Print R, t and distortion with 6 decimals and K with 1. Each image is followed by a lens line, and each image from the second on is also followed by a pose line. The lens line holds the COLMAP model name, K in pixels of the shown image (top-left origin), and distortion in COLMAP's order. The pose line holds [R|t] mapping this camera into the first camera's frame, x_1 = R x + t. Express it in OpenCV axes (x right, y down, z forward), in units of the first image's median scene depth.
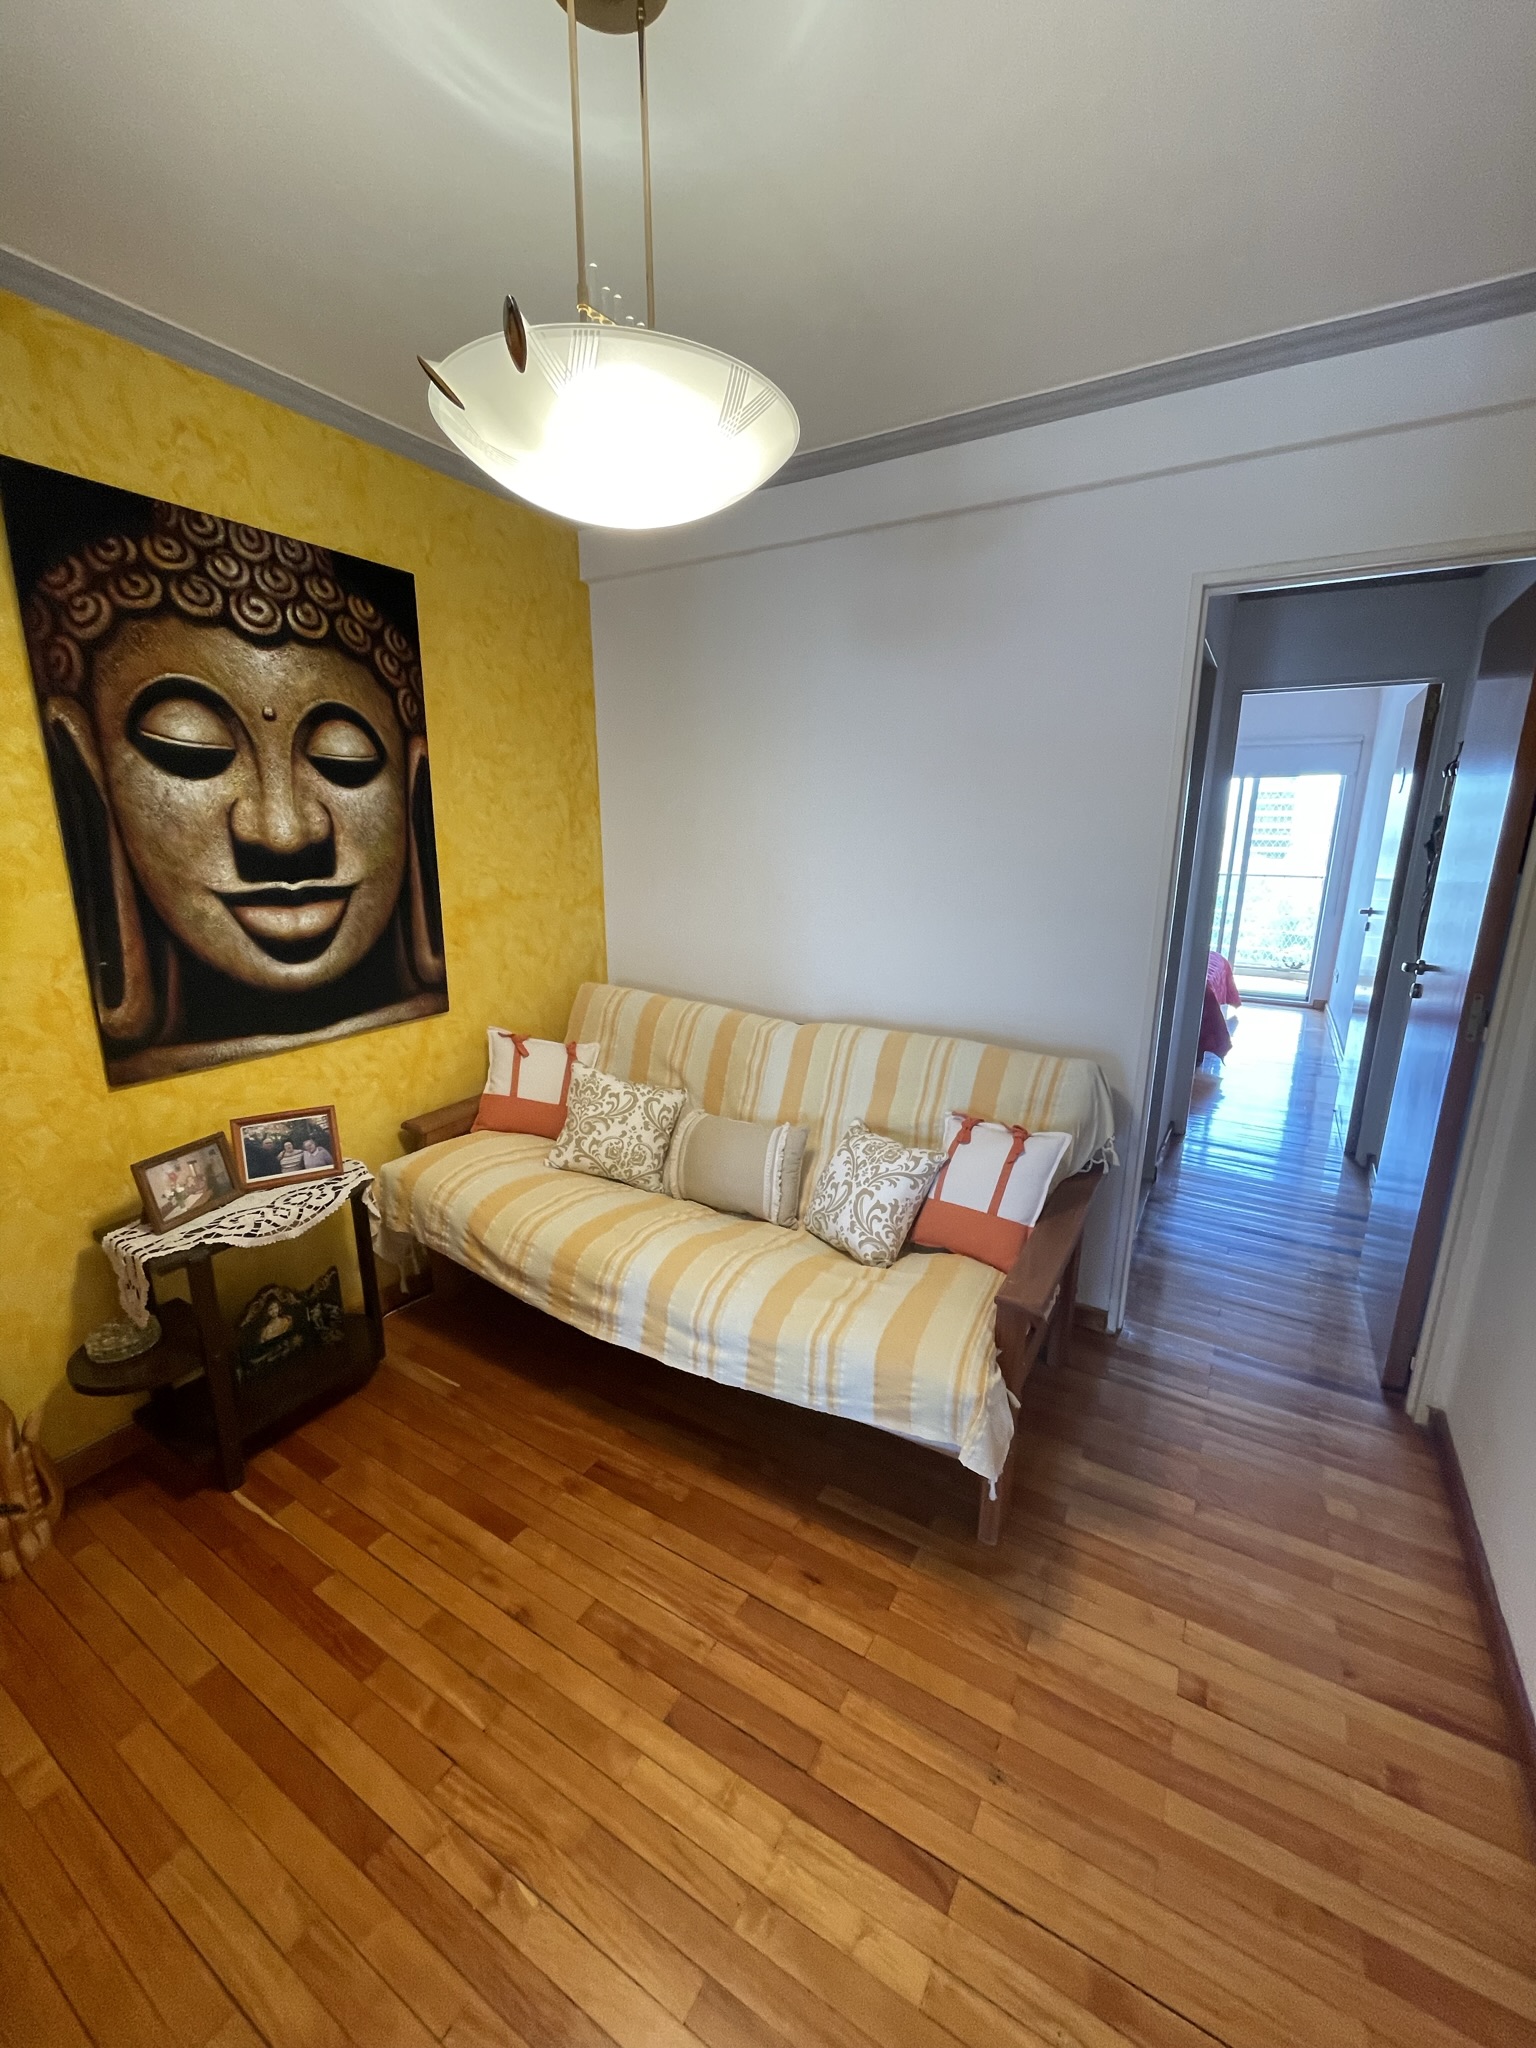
lens RADIAL K [[823.6, 0, 768.0], [0, 823.6, 1024.0], [0, 0, 1]] dist [-0.004290, 0.000096]
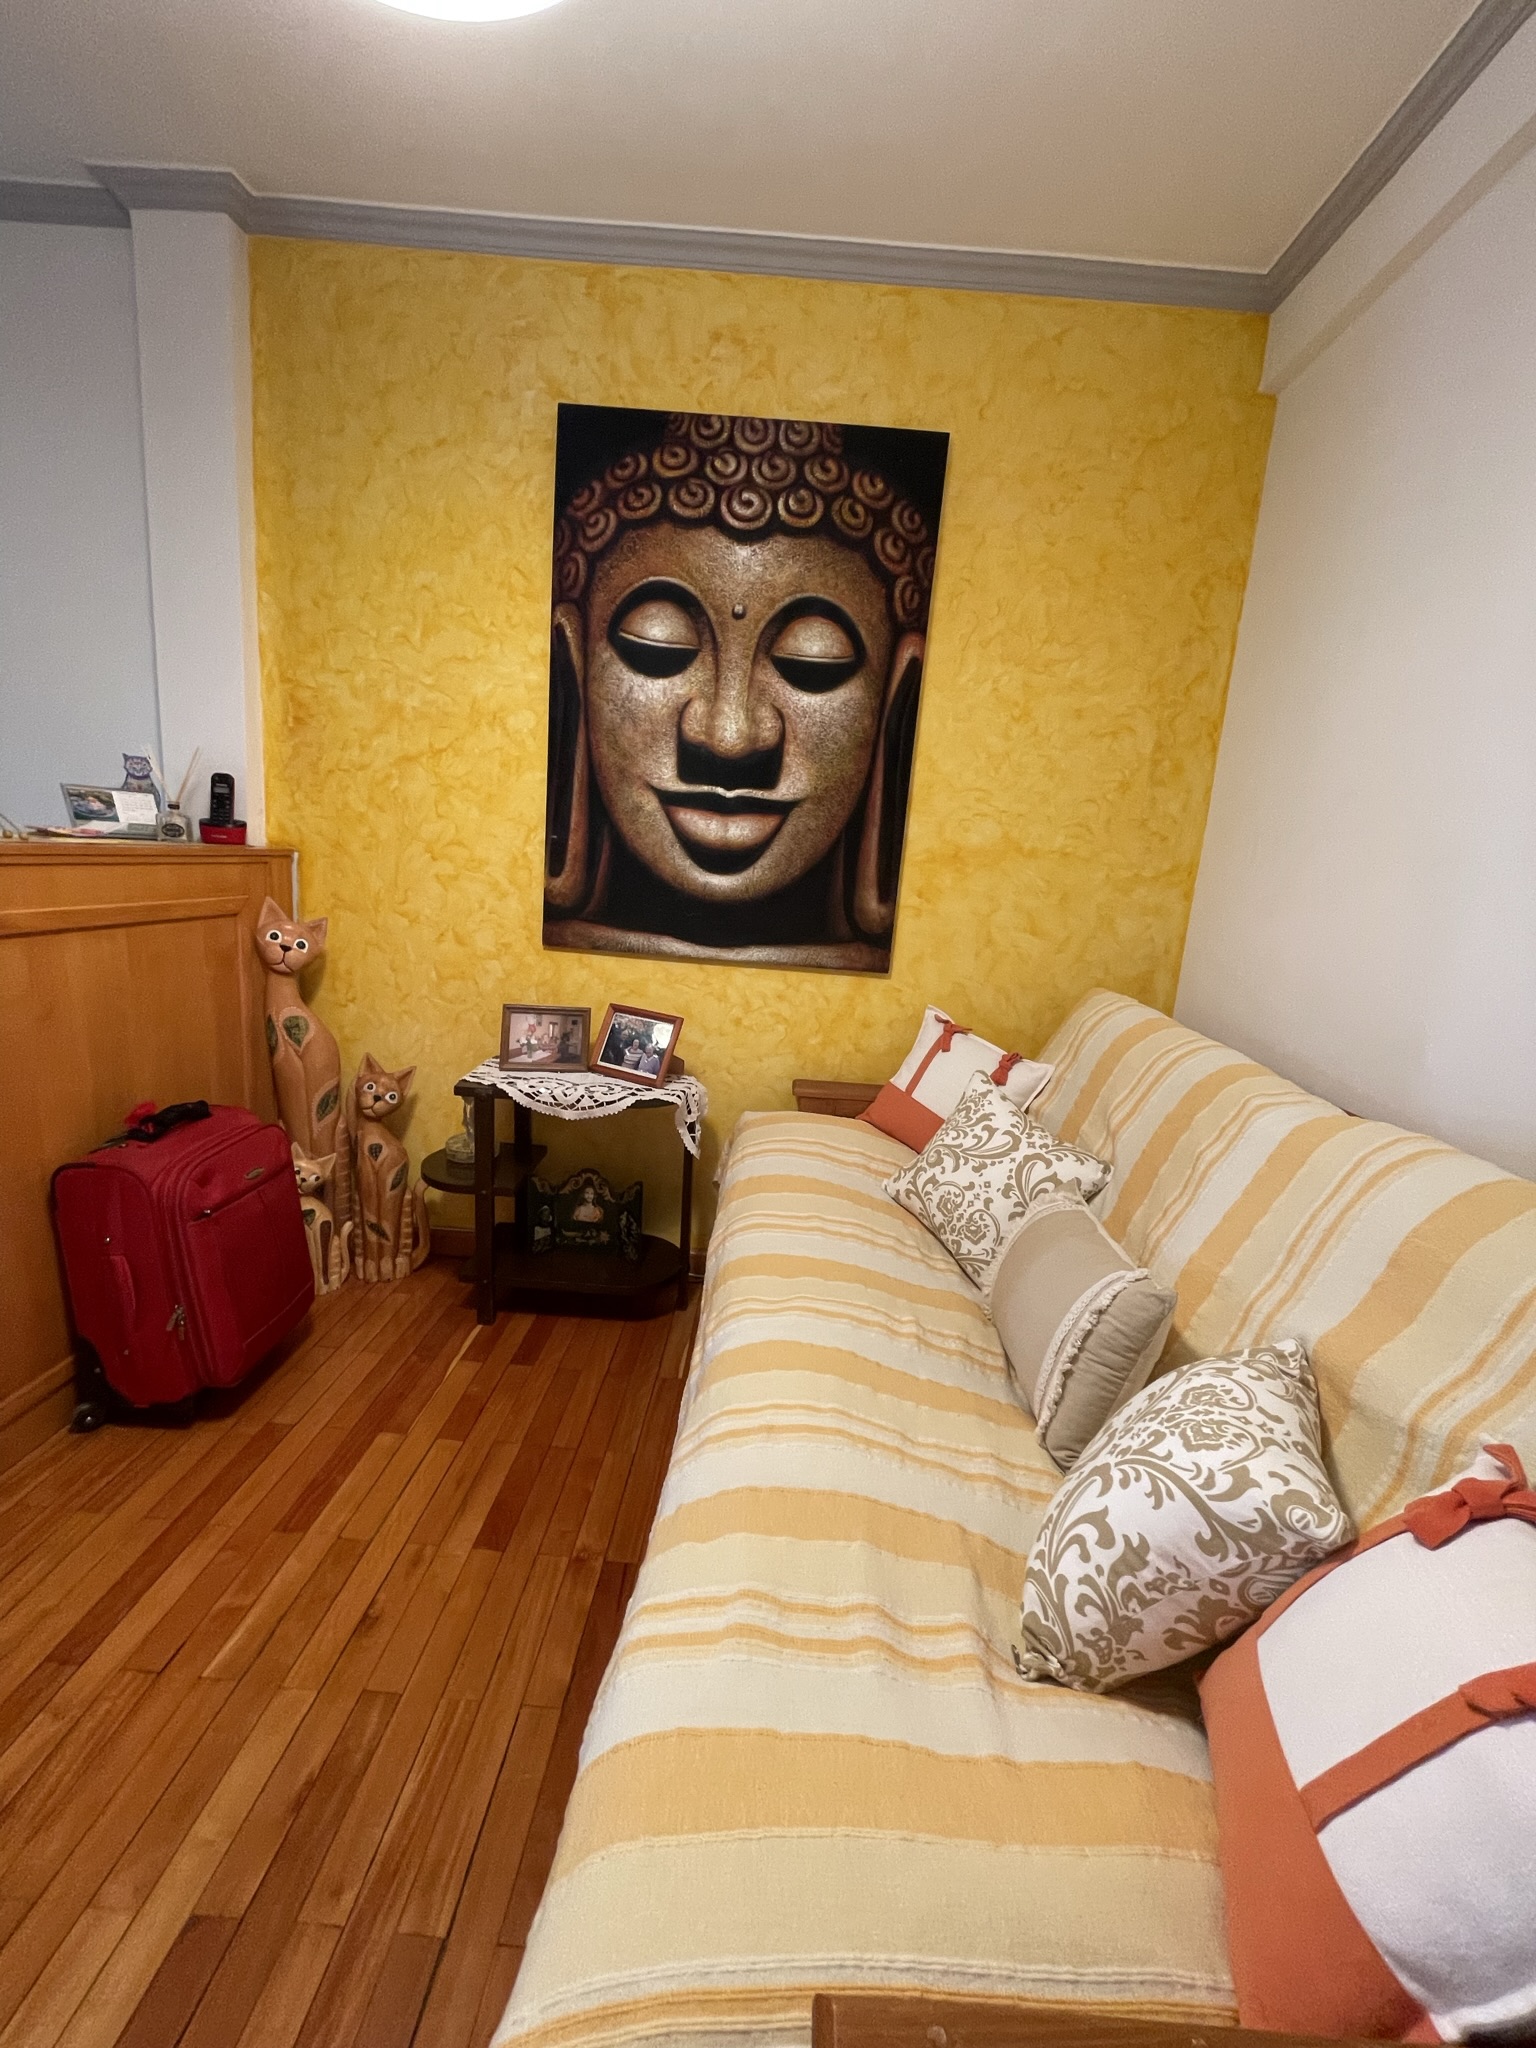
lens RADIAL K [[823.6, 0, 768.0], [0, 823.6, 1024.0], [0, 0, 1]] dist [-0.004290, 0.000096]
pose [[0.488453, 0.203674, -0.848487, 0.335202], [-0.282193, 0.956996, 0.067270, 0.014578], [0.825700, 0.206579, 0.524923, 0.613890]]
